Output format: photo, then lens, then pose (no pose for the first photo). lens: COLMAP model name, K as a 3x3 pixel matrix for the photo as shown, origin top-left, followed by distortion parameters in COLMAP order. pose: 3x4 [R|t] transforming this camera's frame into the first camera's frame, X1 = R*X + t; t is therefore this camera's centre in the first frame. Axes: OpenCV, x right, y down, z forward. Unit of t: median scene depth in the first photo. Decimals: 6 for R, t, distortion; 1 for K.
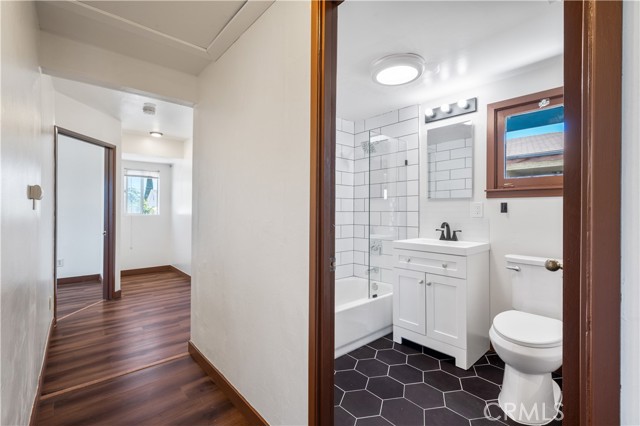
lens RADIAL K [[287.9, 0, 318.2], [0, 287.9, 210.5], [0, 0, 1]] dist [-0.000352, 0.000460]
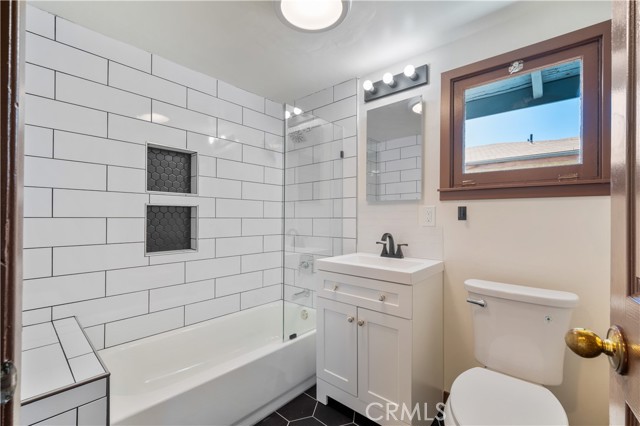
lens RADIAL K [[280.8, 0, 322.0], [0, 280.8, 217.7], [0, 0, 1]] dist [0.001699, -0.000133]
pose [[0.990373, 0.003849, 0.138370, 0.172316], [-0.004250, 0.999988, 0.002601, 0.000729], [-0.138358, -0.003164, 0.990377, 0.303731]]
